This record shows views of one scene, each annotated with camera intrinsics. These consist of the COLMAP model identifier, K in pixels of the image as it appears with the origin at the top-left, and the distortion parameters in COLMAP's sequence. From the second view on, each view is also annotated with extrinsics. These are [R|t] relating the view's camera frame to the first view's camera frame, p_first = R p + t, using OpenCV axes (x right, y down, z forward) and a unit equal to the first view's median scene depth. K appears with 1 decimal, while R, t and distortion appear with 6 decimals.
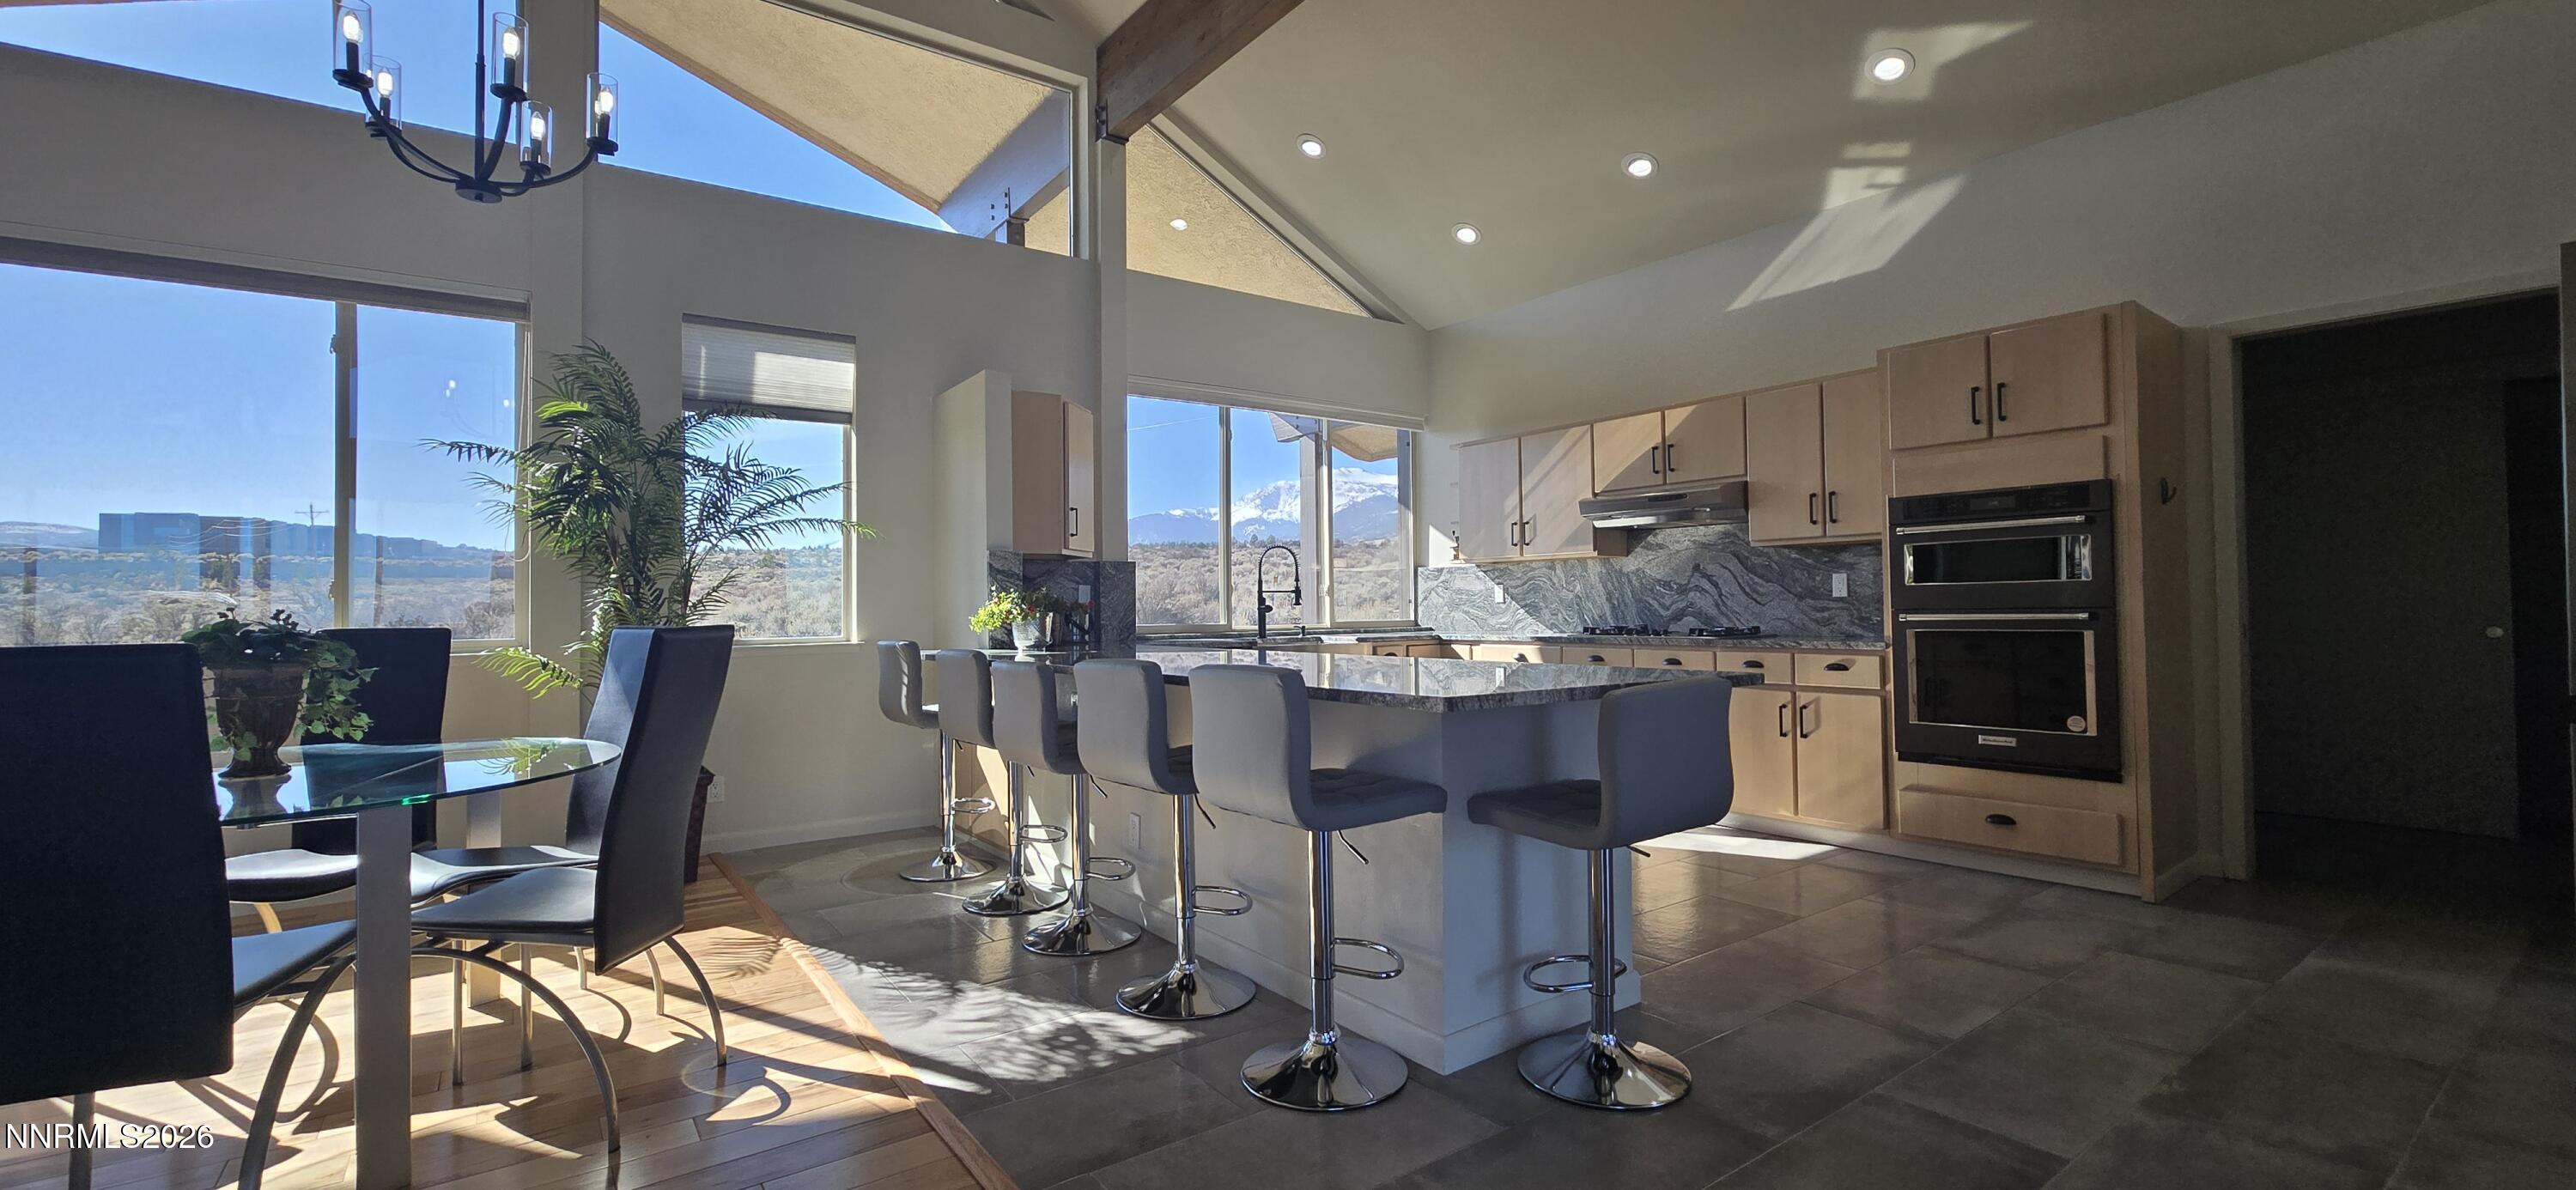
lens RADIAL K [[1061.0, 0, 1303.8], [0, 1061.0, 580.2], [0, 0, 1]] dist [-0.000405, -0.000050]
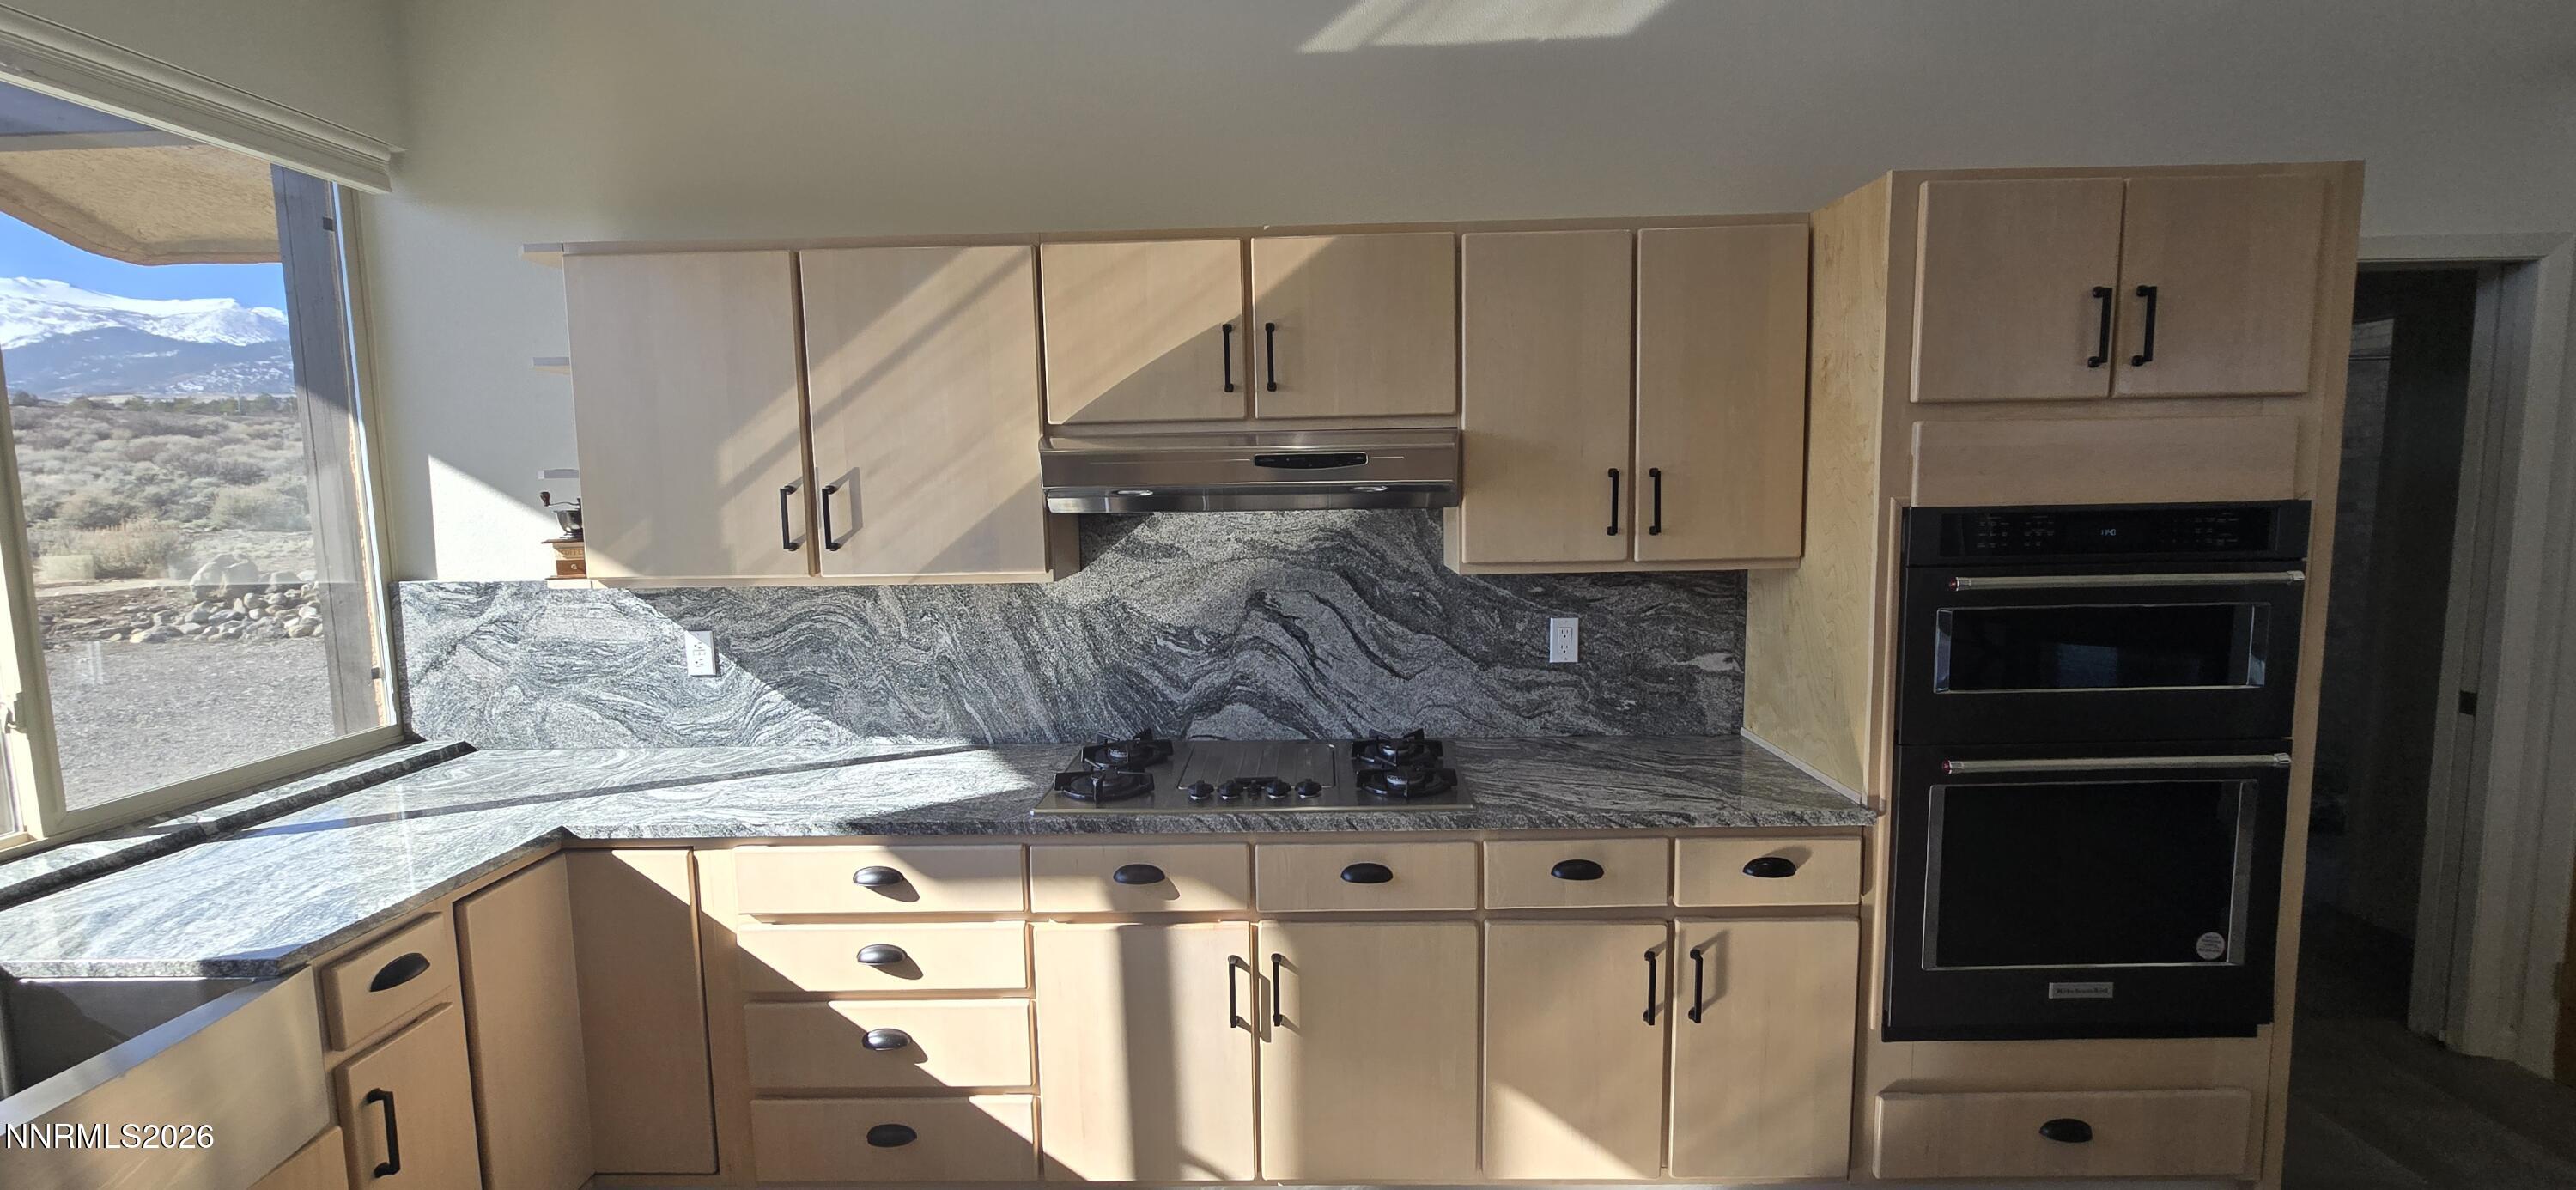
lens RADIAL K [[1061.0, 0, 1303.8], [0, 1061.0, 580.2], [0, 0, 1]] dist [-0.000405, -0.000050]
pose [[0.617477, -0.075409, 0.782966, 0.021262], [-0.010499, 0.994515, 0.104064, -0.074627], [-0.786519, -0.072478, 0.613298, 0.757461]]
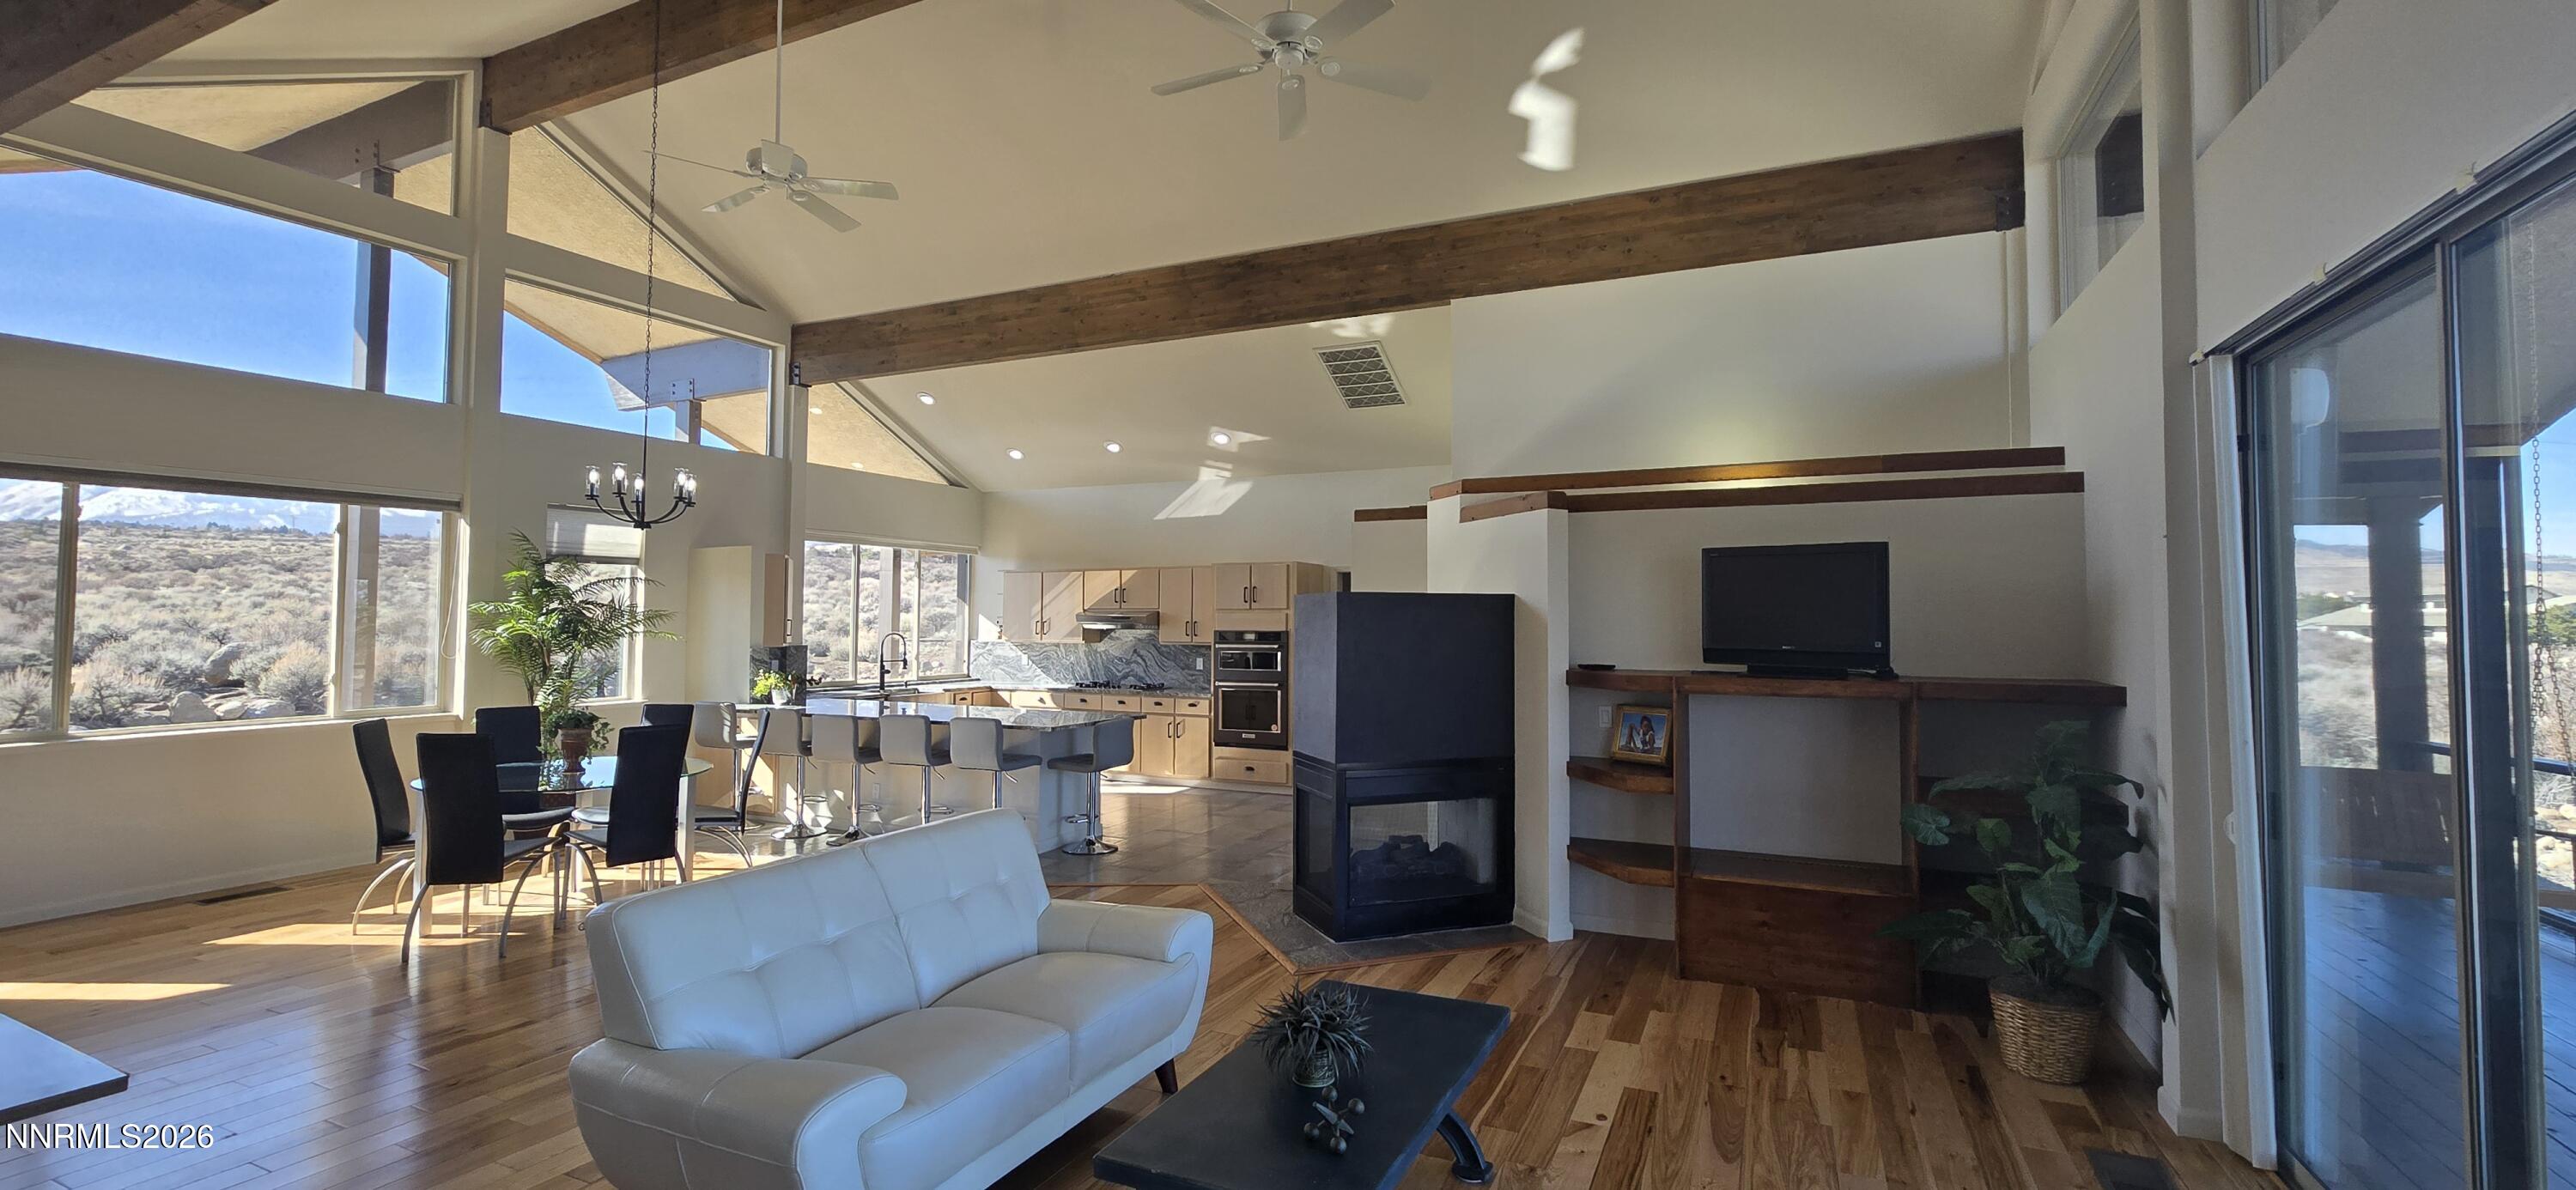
lens RADIAL K [[1061.0, 0, 1303.8], [0, 1061.0, 580.2], [0, 0, 1]] dist [-0.000405, -0.000050]
pose [[0.880860, 0.034804, 0.472096, -0.290108], [-0.028333, 0.999382, -0.020812, -0.117059], [-0.472529, 0.004956, 0.881301, -0.892605]]
